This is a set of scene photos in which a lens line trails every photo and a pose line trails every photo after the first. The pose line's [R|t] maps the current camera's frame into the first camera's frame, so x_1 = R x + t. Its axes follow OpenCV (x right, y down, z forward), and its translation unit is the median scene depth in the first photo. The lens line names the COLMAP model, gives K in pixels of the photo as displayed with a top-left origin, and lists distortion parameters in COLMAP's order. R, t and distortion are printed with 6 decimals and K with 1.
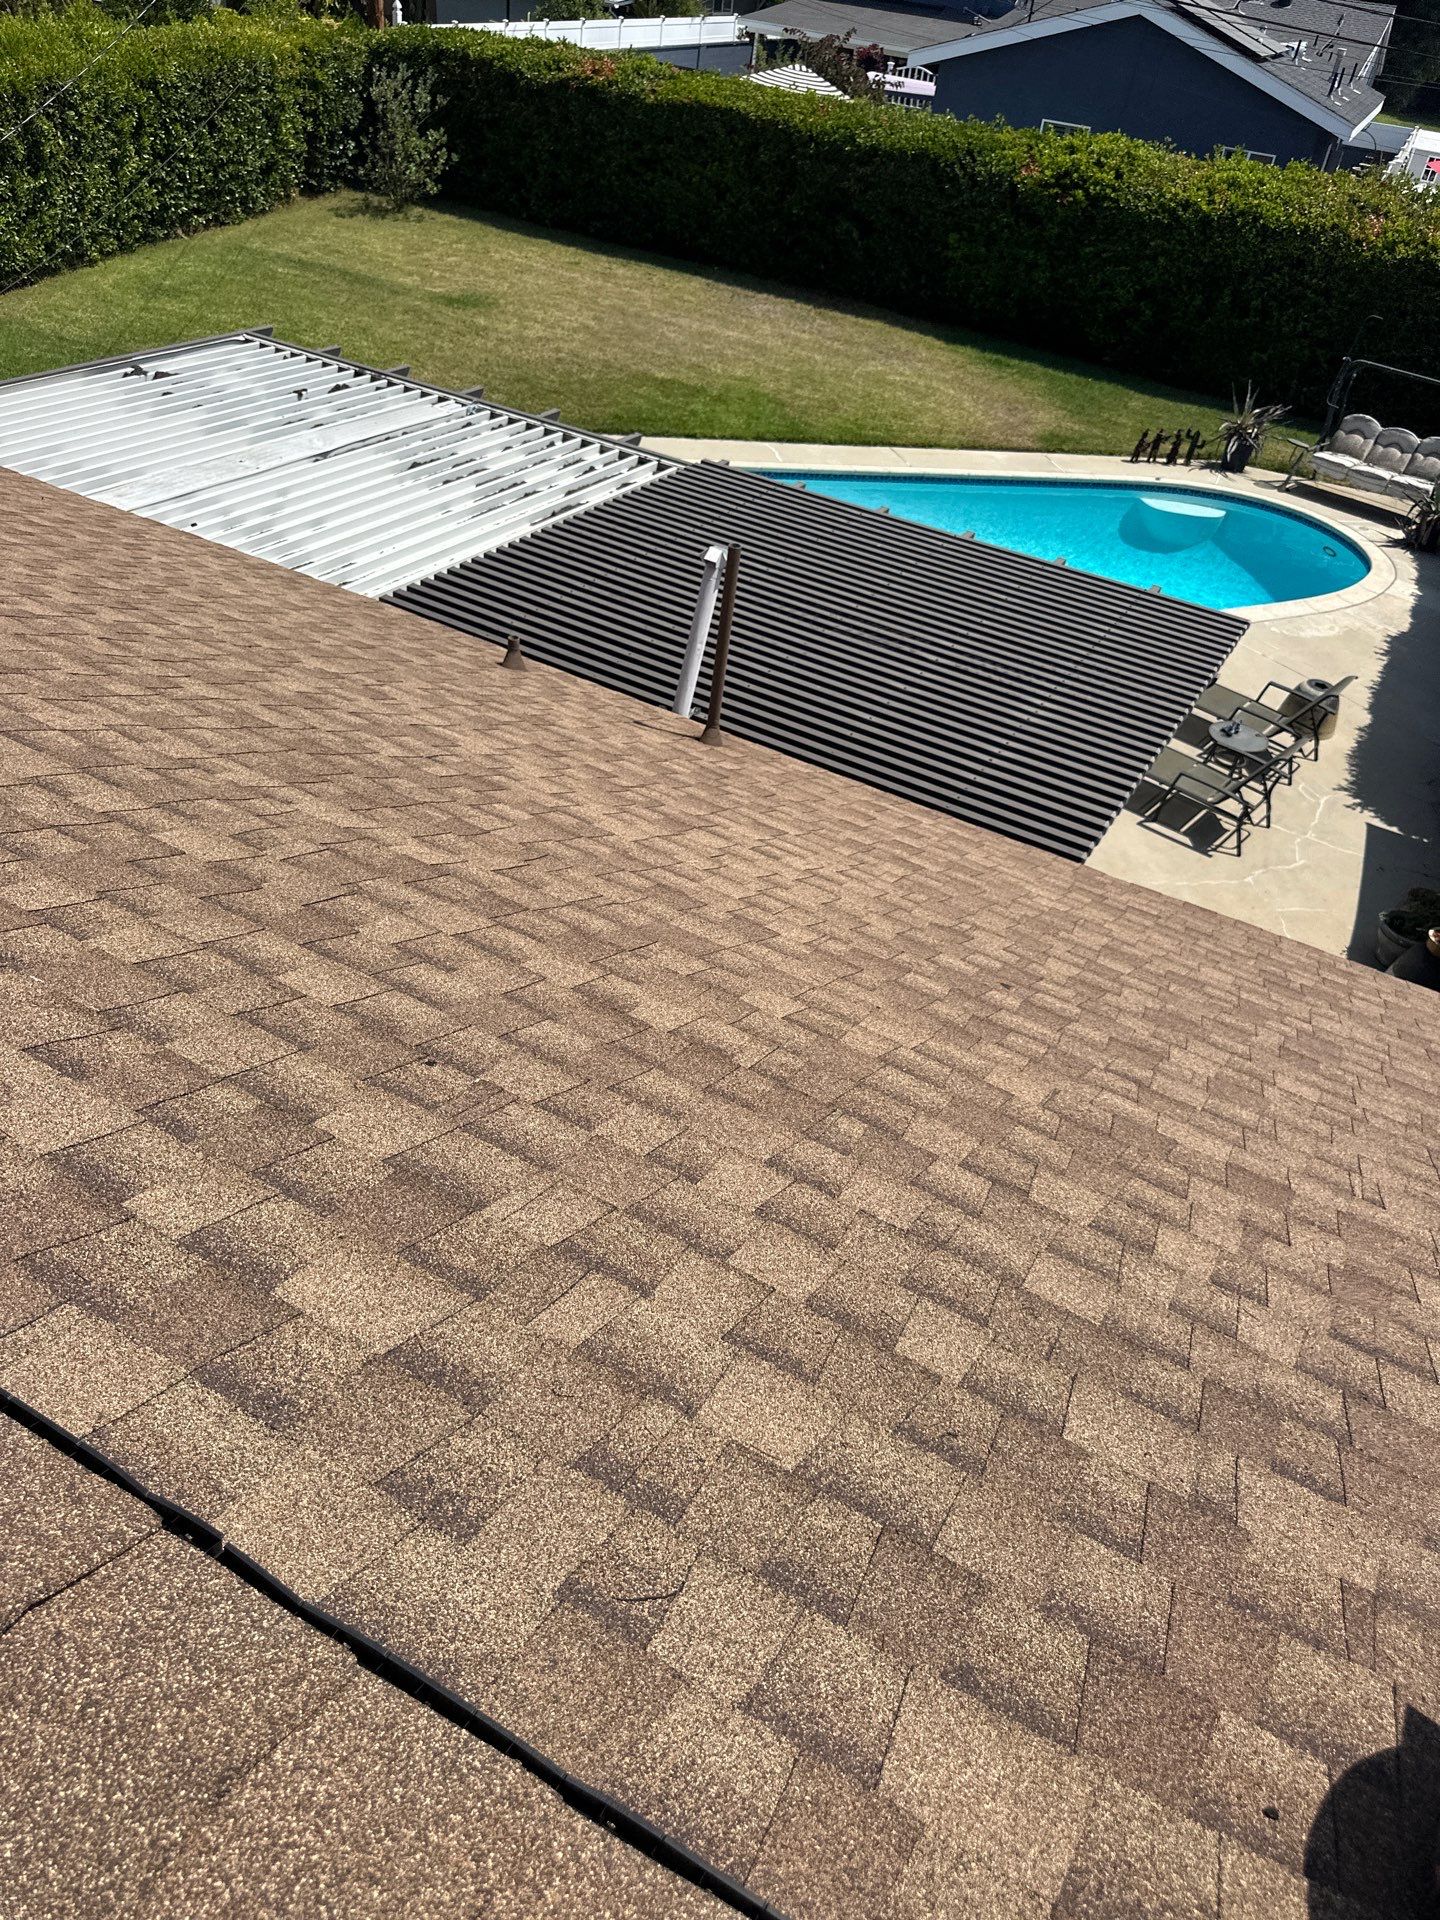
lens RADIAL K [[1338.7, 0, 720.0], [0, 1338.7, 960.0], [0, 0, 1]] dist [0.039091, -0.048700]
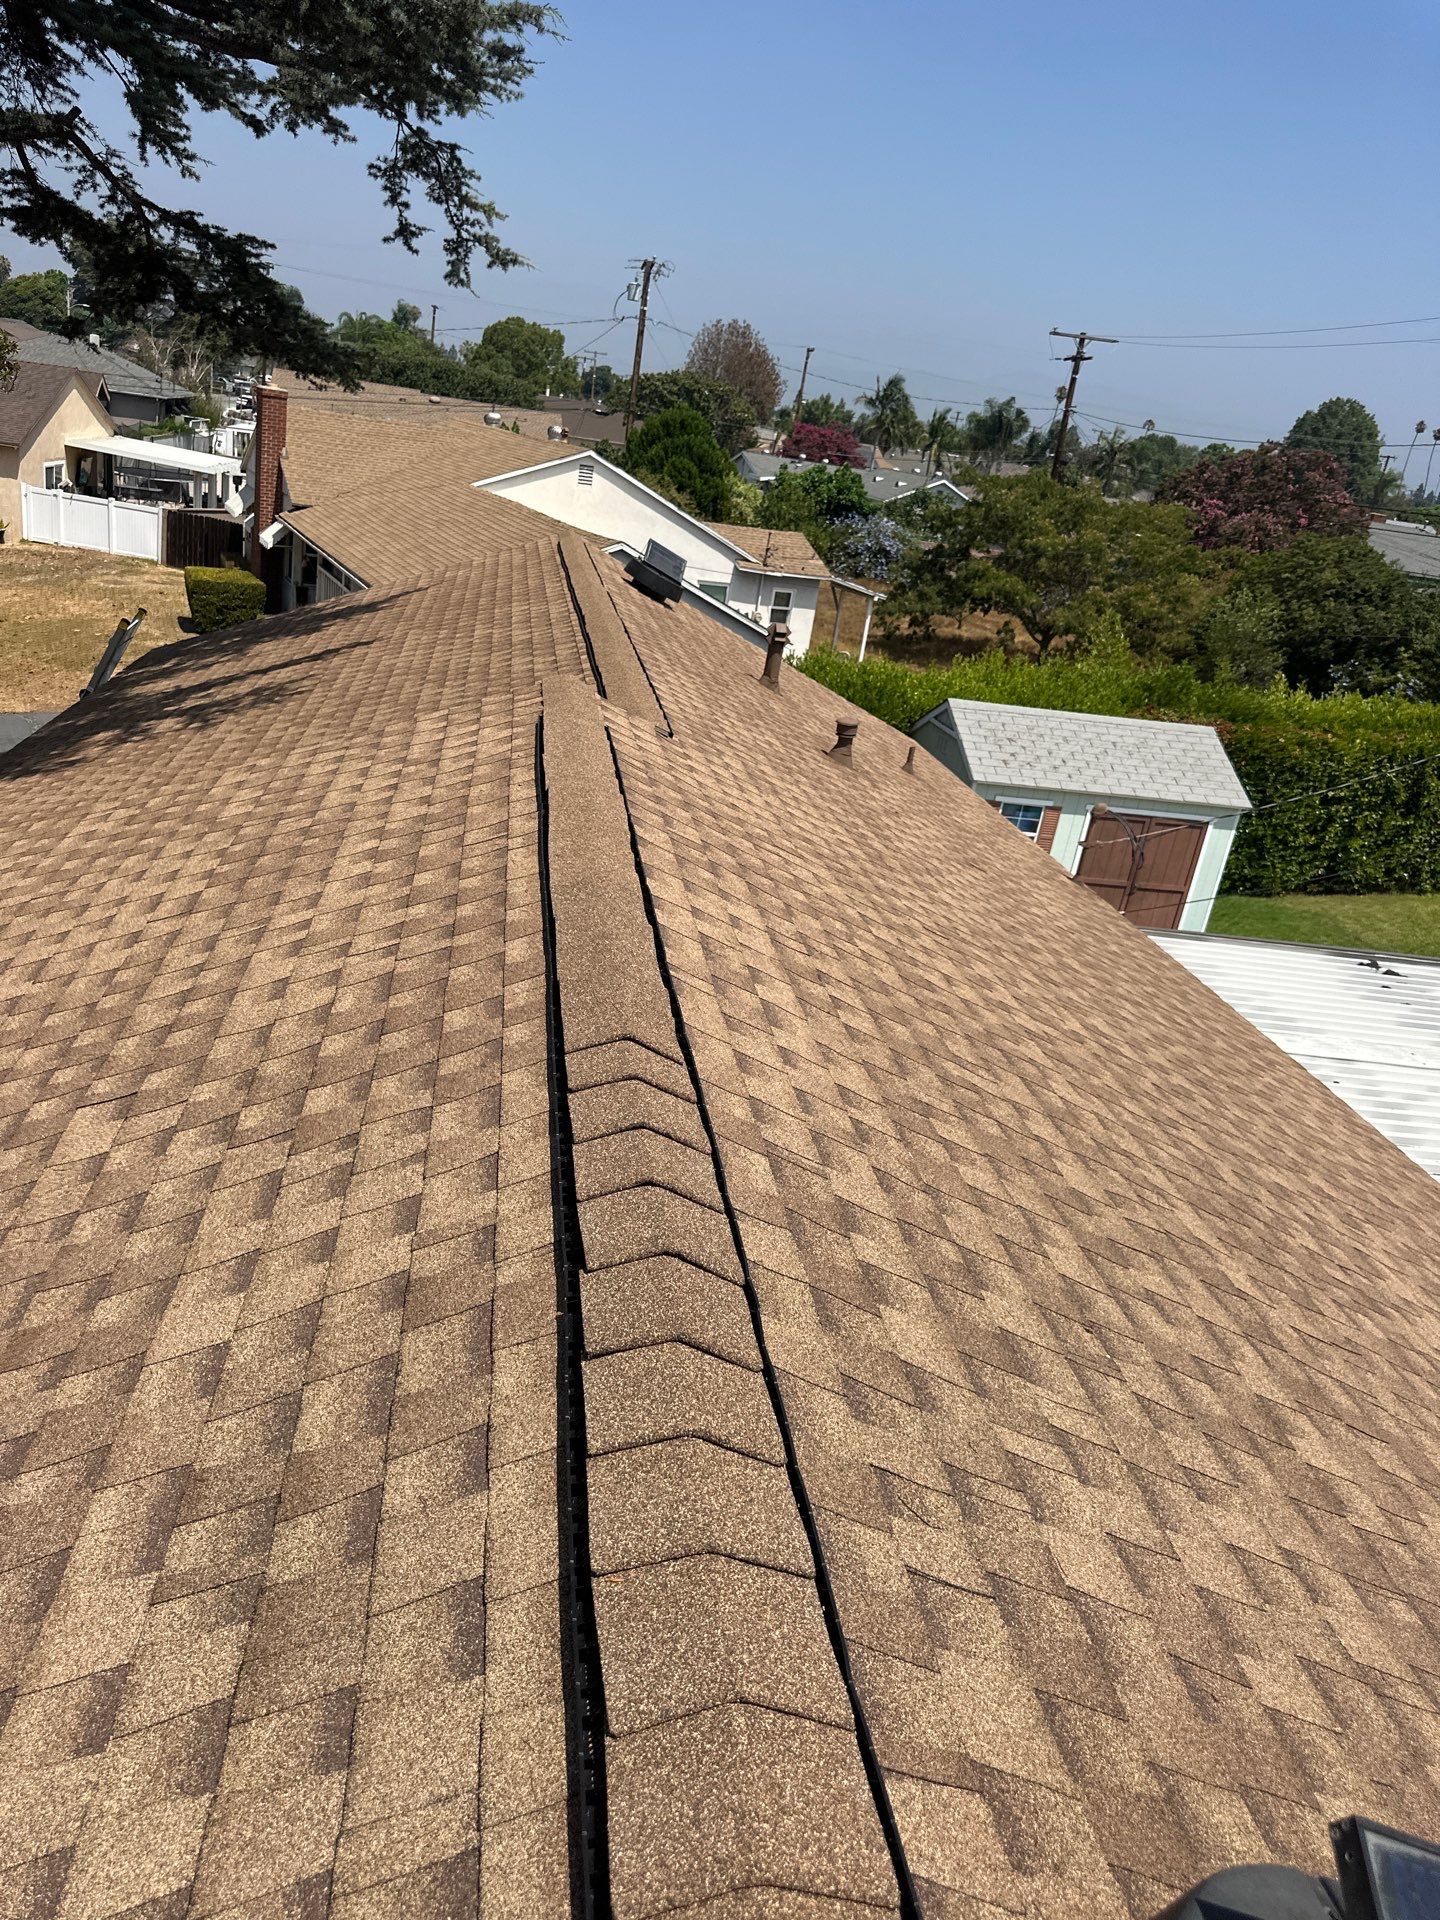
lens RADIAL K [[1338.7, 0, 720.0], [0, 1338.7, 960.0], [0, 0, 1]] dist [0.039091, -0.048700]
pose [[0.601146, 0.278425, -0.749068, 0.117328], [-0.558914, 0.816436, -0.145078, 0.044052], [0.571172, 0.505878, 0.646413, -0.067898]]
